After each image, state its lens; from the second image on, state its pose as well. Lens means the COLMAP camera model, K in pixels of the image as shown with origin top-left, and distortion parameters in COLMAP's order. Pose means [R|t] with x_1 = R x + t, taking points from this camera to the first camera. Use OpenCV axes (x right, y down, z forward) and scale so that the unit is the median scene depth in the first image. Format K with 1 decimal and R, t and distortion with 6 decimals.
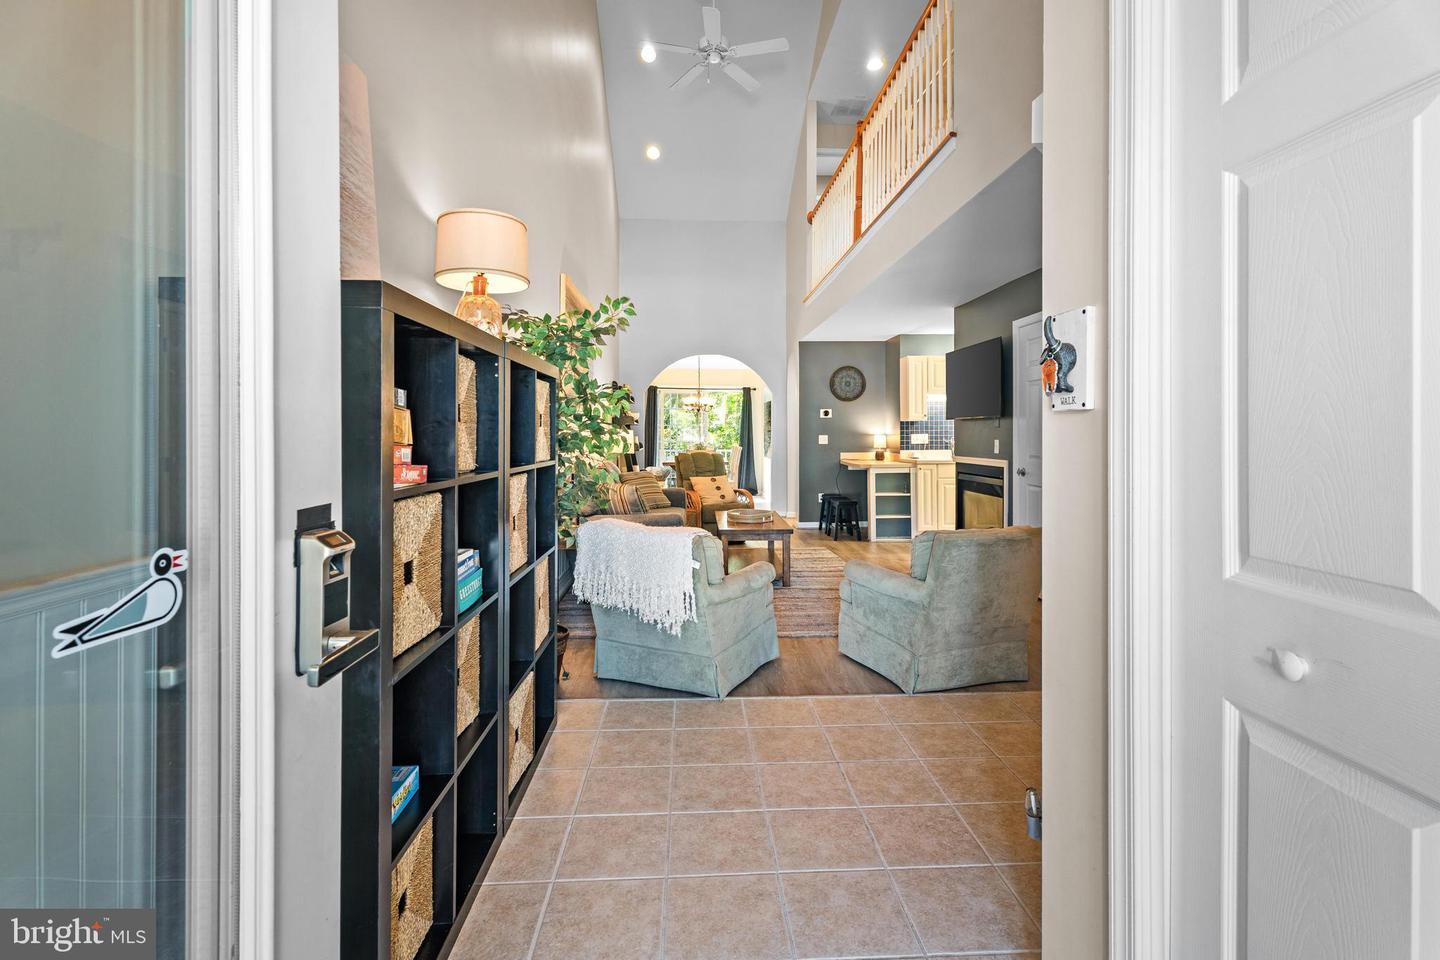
lens RADIAL K [[660.3, 0, 724.4], [0, 660.3, 433.0], [0, 0, 1]] dist [-0.003099, -0.000104]
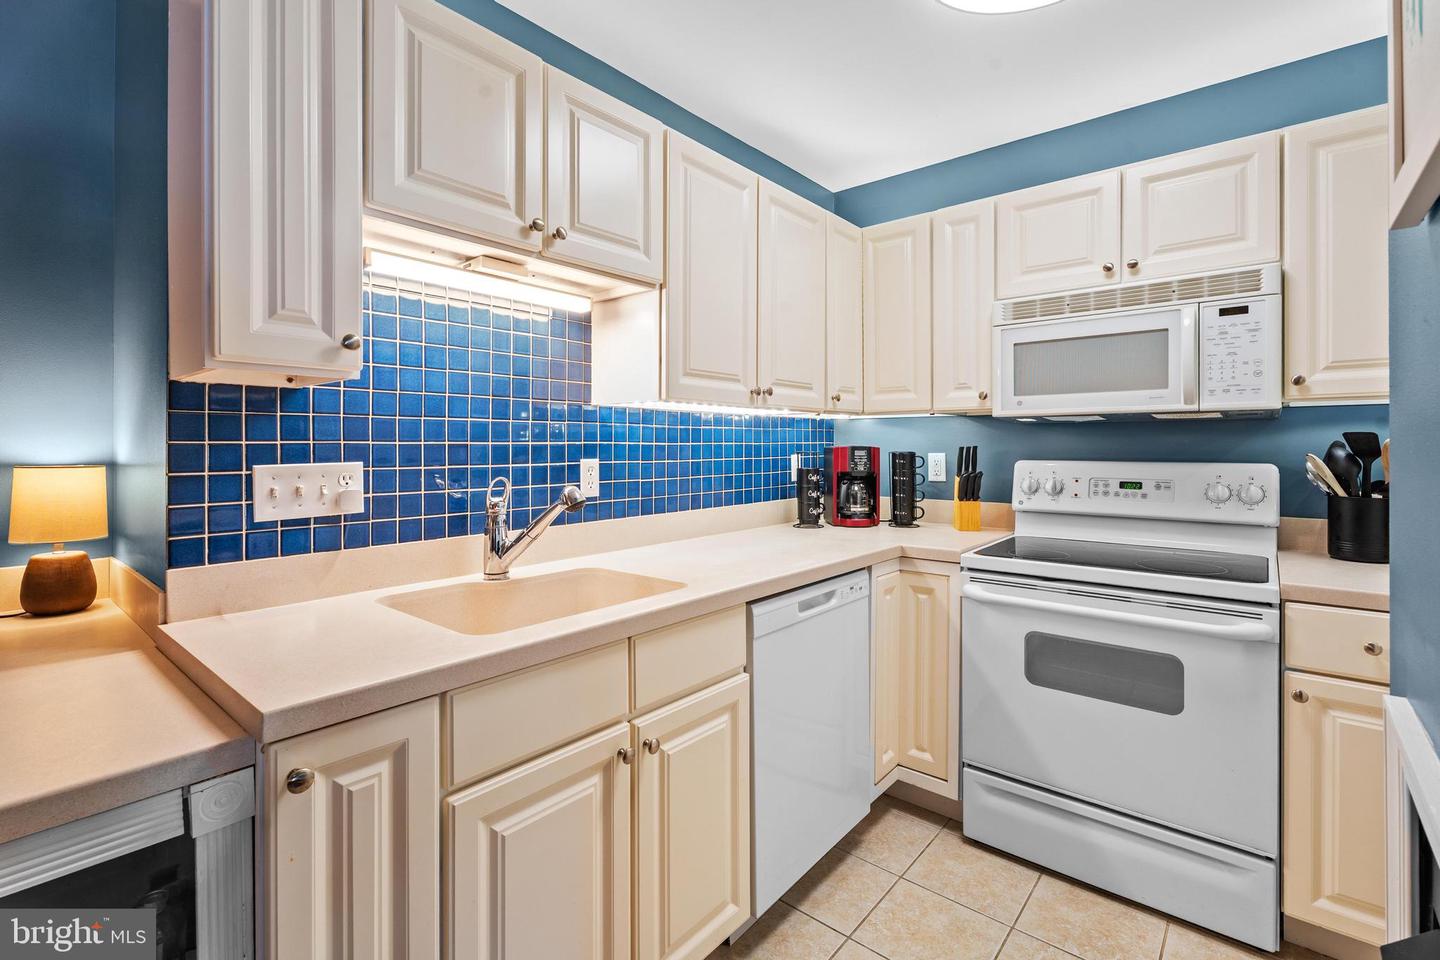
lens RADIAL K [[657.9, 0, 719.5], [0, 657.9, 446.4], [0, 0, 1]] dist [0.000708, 0.000112]
pose [[0.685026, 0.003117, 0.728512, 0.272782], [-0.003458, 0.999993, -0.001028, -0.003410], [-0.728511, -0.001815, 0.685032, 0.901287]]
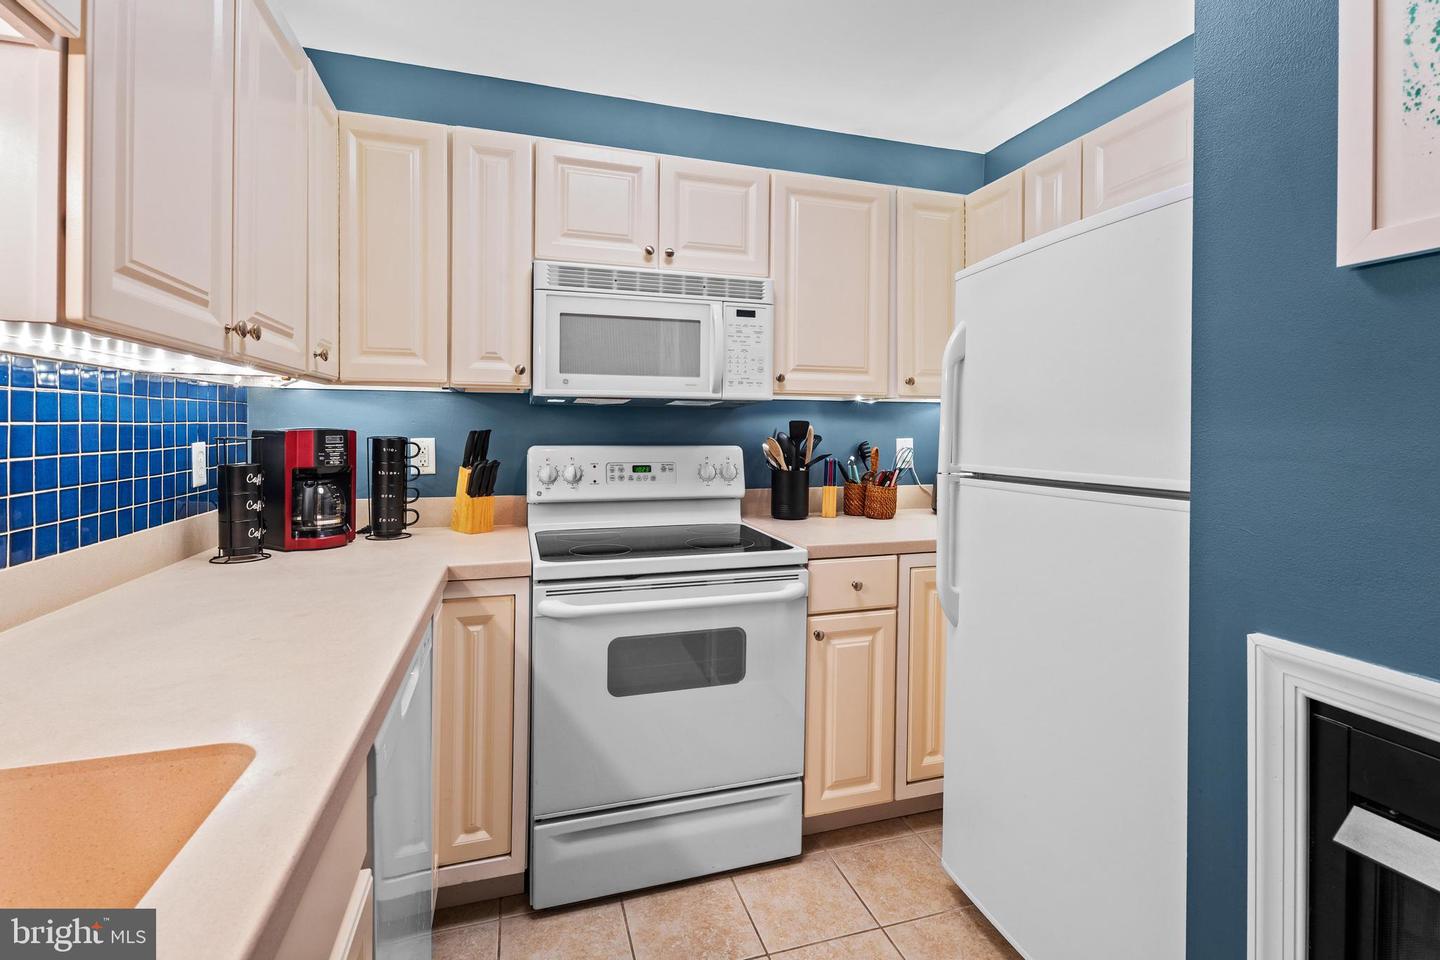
lens RADIAL K [[660.3, 0, 724.4], [0, 660.3, 433.0], [0, 0, 1]] dist [-0.003099, -0.000104]
pose [[-0.252260, -0.004105, 0.967651, 0.312501], [-0.007068, 0.999972, 0.002400, -0.004377], [-0.967634, -0.006234, -0.252282, 1.012856]]
